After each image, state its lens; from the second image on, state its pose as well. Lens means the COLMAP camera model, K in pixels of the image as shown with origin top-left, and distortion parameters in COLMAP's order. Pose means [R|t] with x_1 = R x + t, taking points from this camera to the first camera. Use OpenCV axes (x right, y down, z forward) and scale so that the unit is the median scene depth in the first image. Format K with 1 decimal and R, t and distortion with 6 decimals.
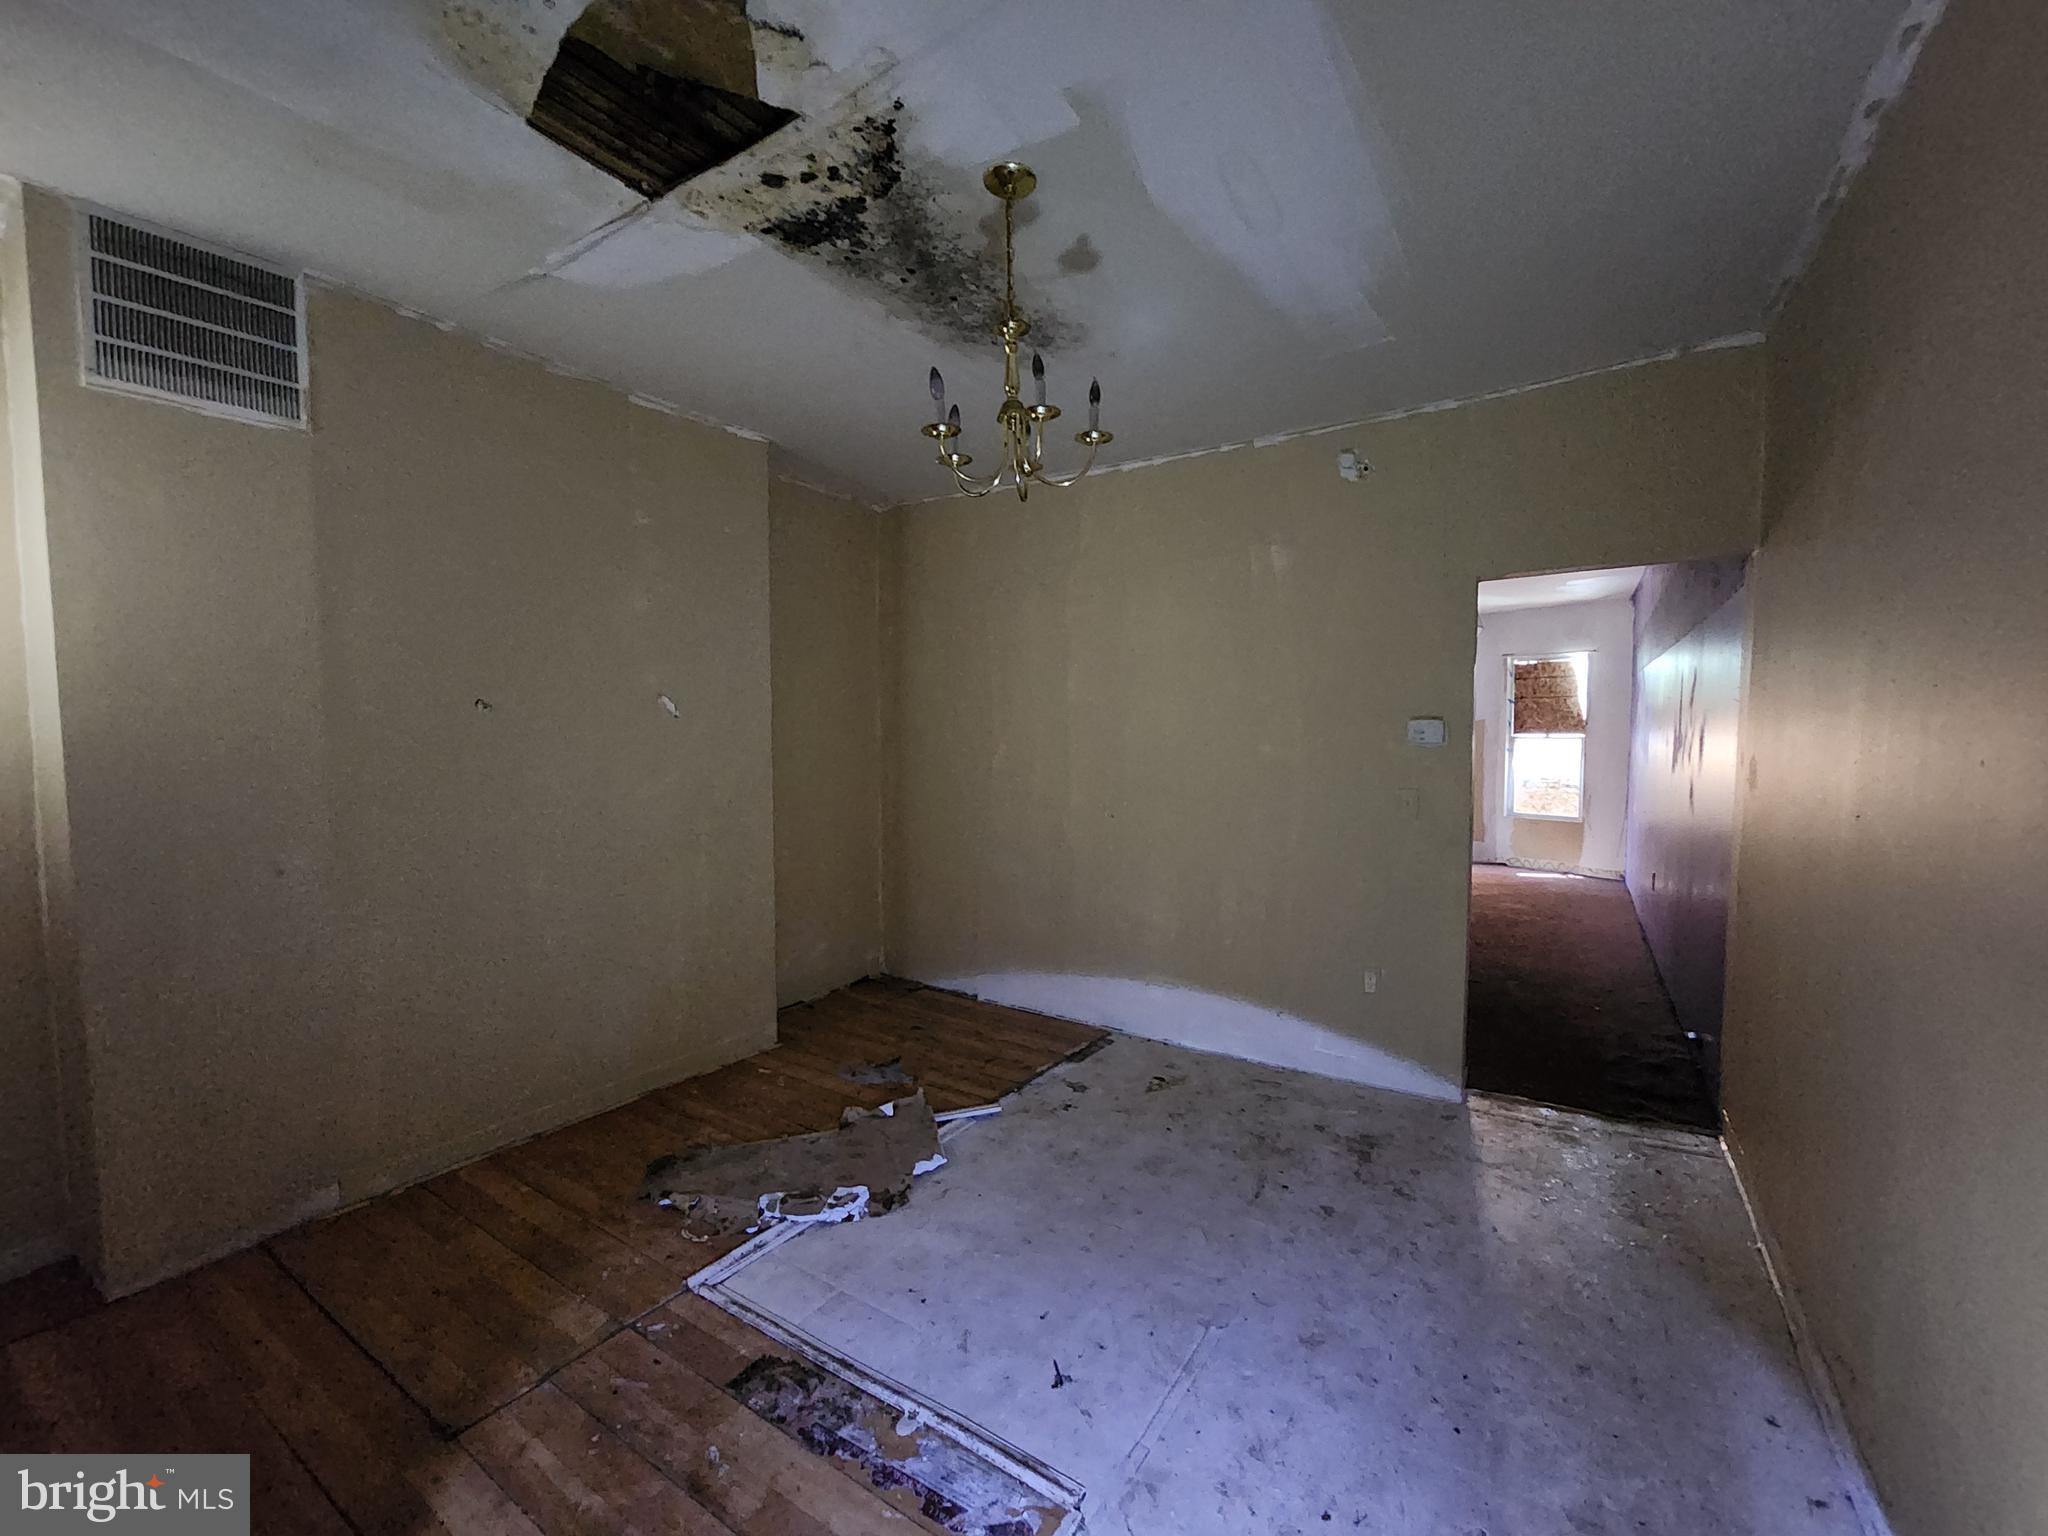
lens RADIAL K [[843.8, 0, 1040.4], [0, 843.8, 772.8], [0, 0, 1]] dist [-0.000527, -0.002739]
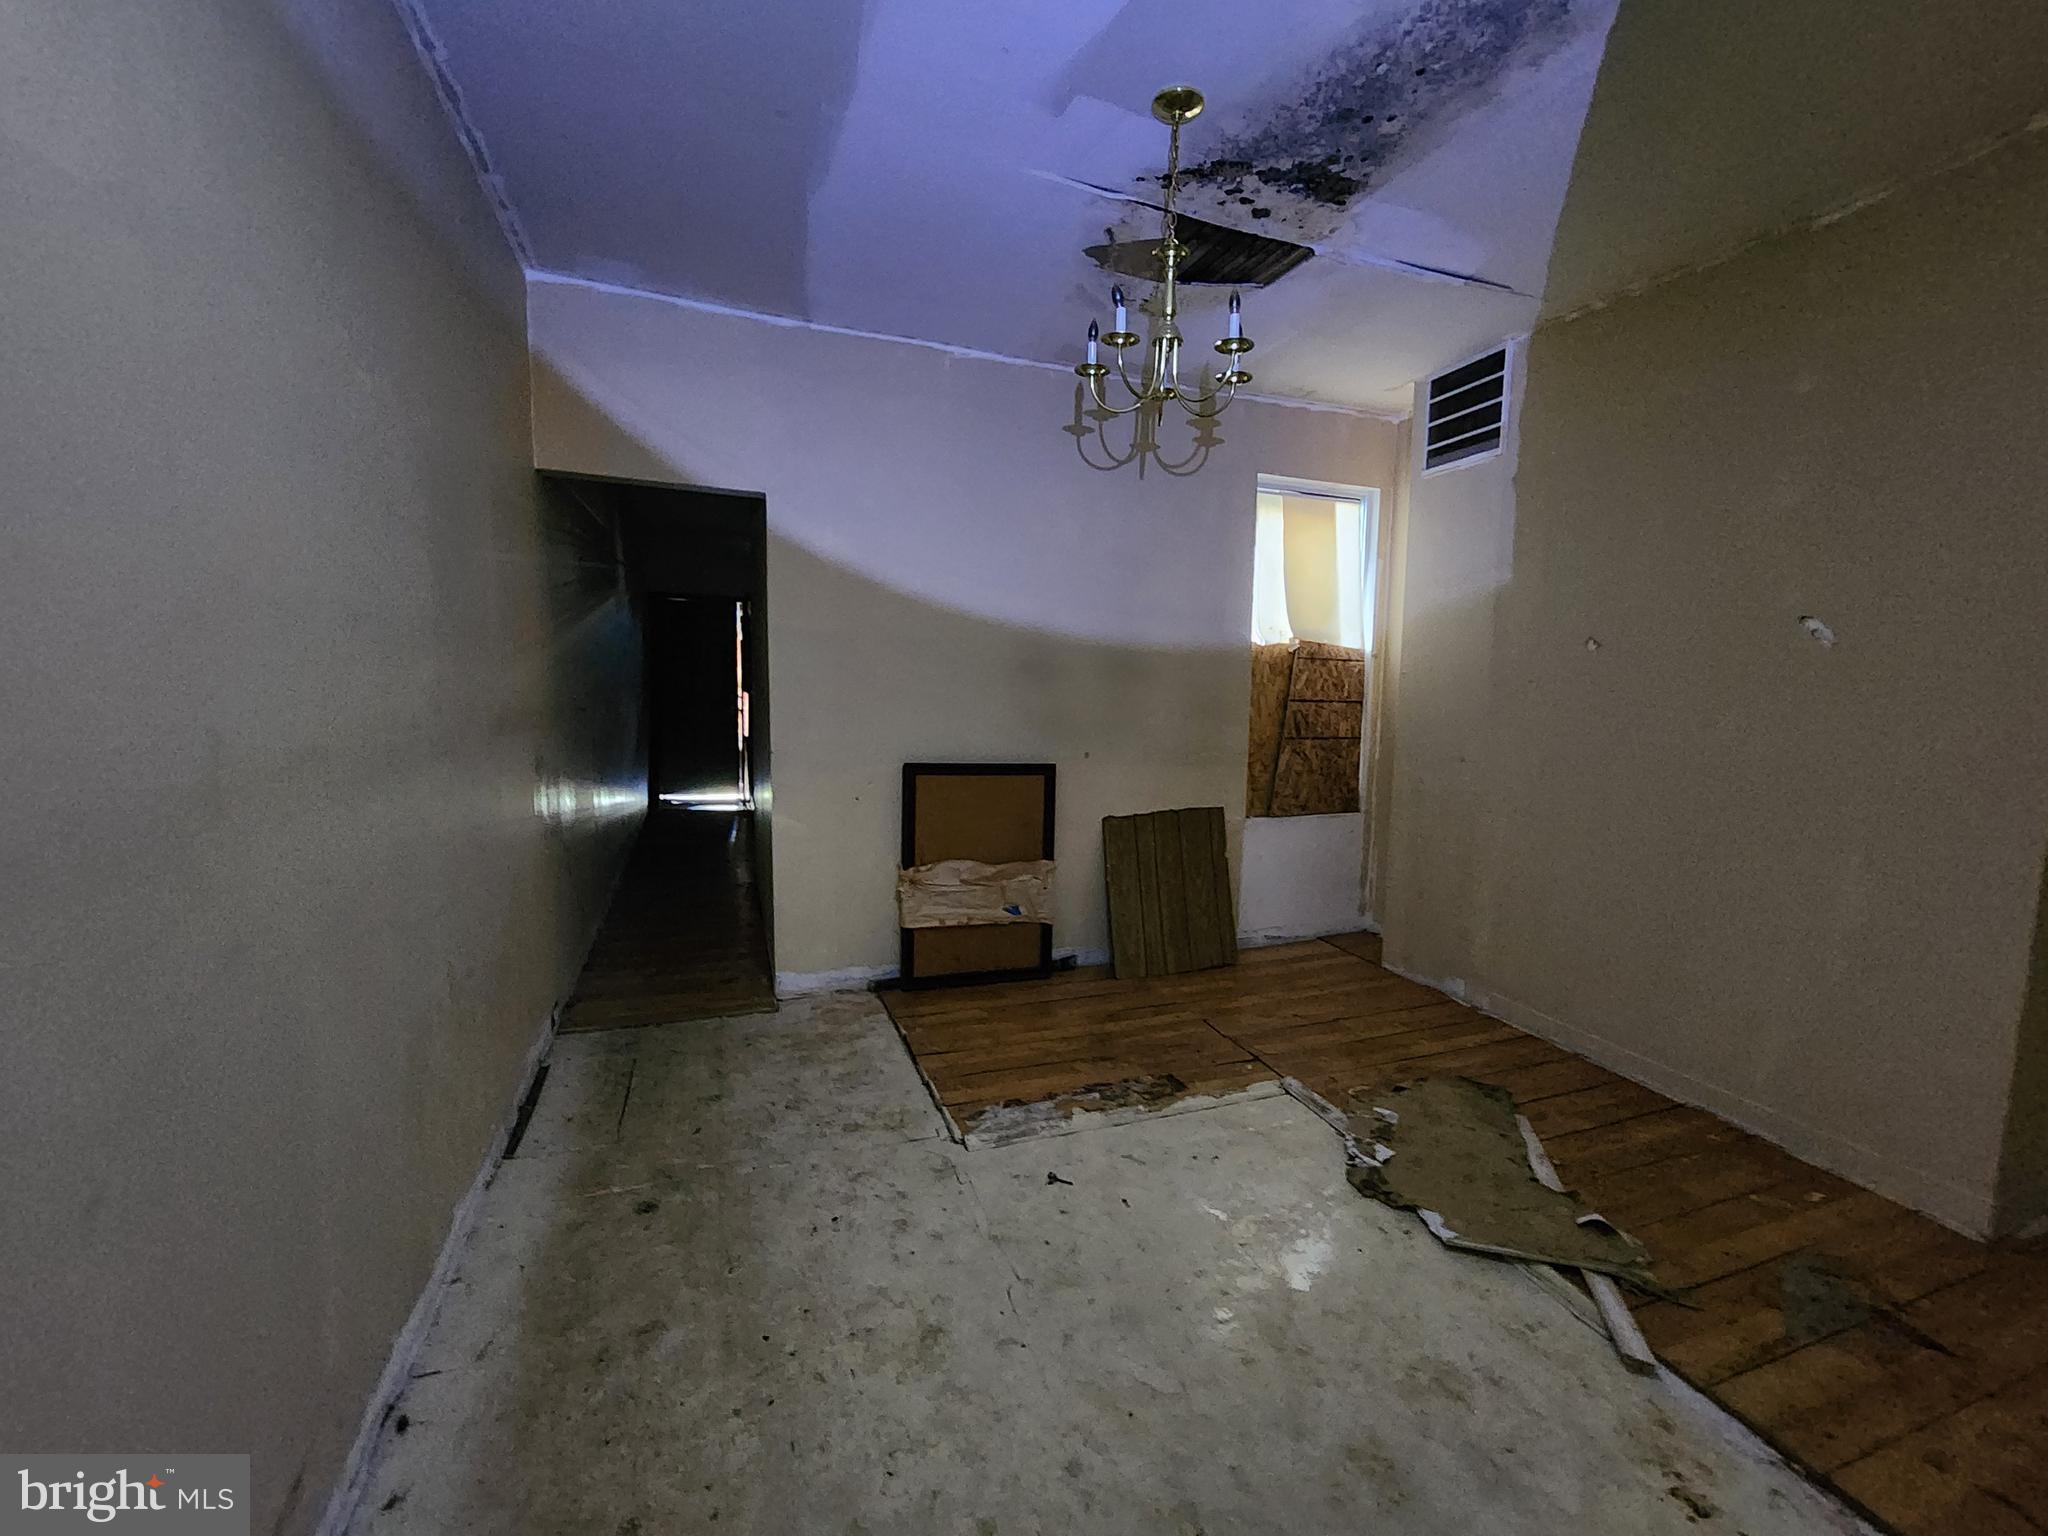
lens RADIAL K [[843.8, 0, 1040.4], [0, 843.8, 772.8], [0, 0, 1]] dist [-0.000527, -0.002739]
pose [[-0.598669, 0.076440, -0.797341, 0.833796], [-0.065597, 0.987414, 0.143914, -0.032167], [0.798306, 0.138460, -0.586119, 1.398246]]
